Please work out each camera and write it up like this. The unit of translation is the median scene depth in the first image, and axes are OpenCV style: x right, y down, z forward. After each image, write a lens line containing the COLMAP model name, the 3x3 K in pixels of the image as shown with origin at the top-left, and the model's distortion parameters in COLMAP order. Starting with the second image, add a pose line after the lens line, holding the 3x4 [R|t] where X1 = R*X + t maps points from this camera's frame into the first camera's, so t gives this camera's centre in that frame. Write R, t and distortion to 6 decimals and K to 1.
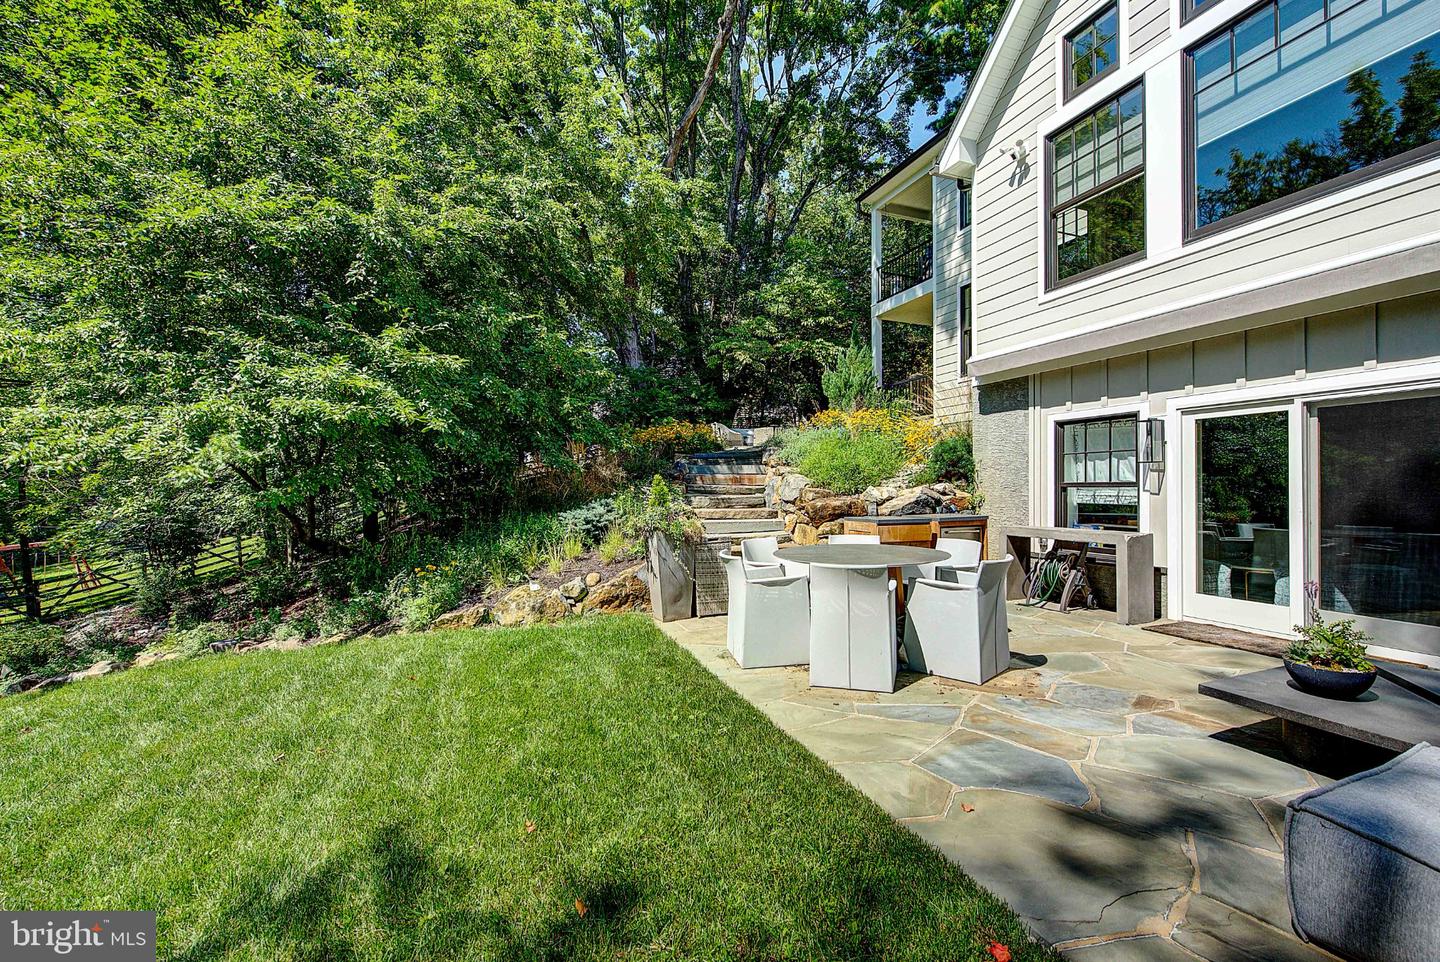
lens RADIAL K [[584.3, 0, 710.5], [0, 584.3, 482.6], [0, 0, 1]] dist [-0.005717, -0.000840]
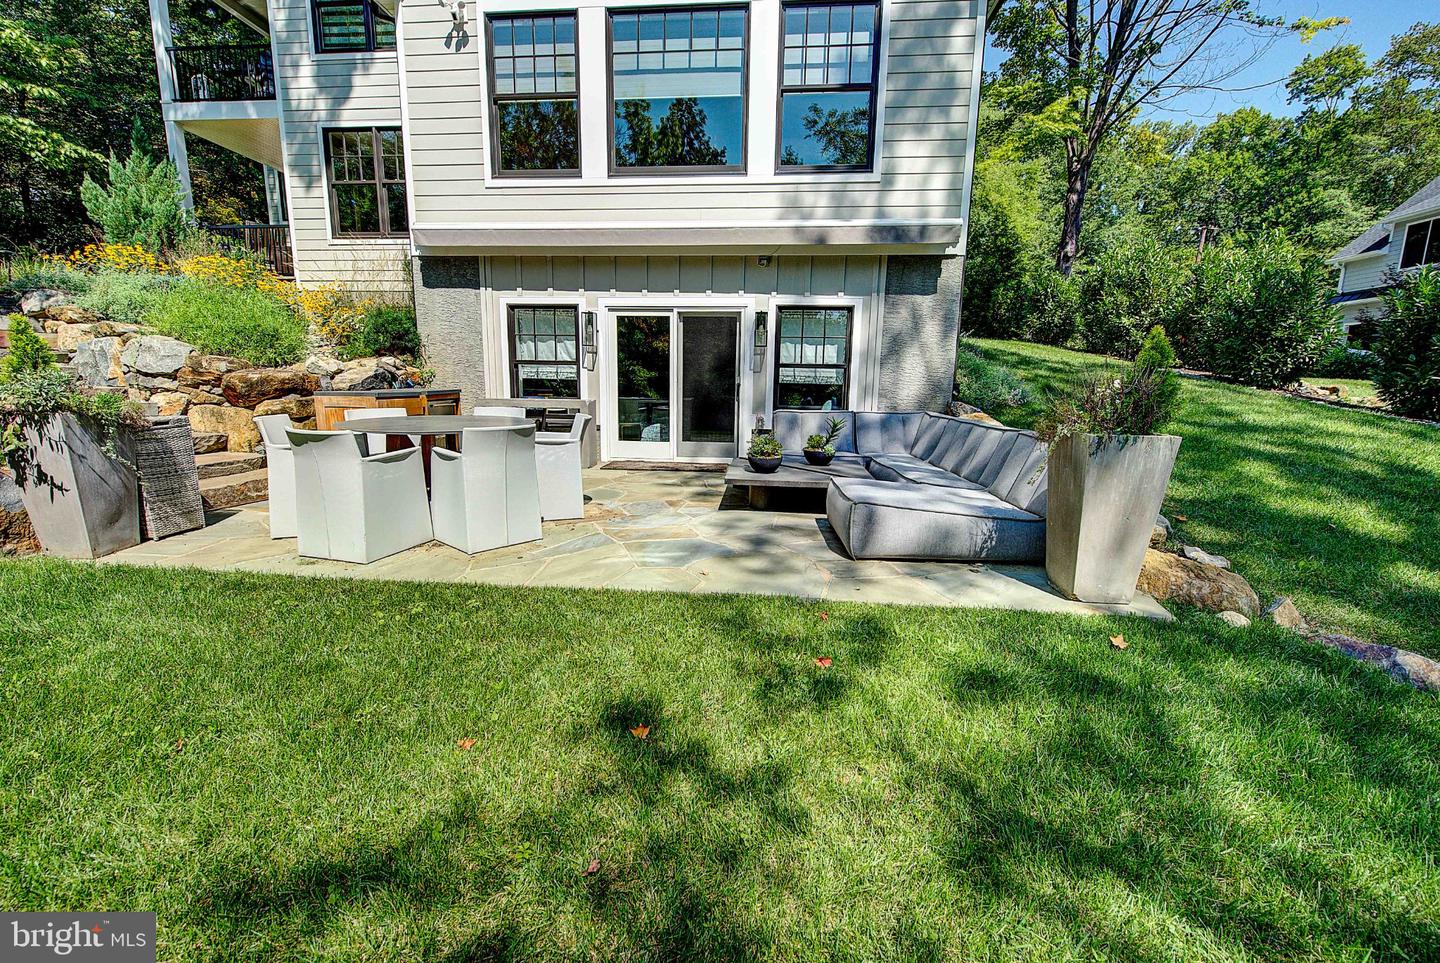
lens RADIAL K [[584.3, 0, 709.2], [0, 584.3, 482.9], [0, 0, 1]] dist [-0.005717, -0.000840]
pose [[0.439857, -0.141525, 0.886847, -0.295543], [-0.026874, 0.984988, 0.170515, 0.033503], [-0.897666, -0.098836, 0.429450, 0.141928]]
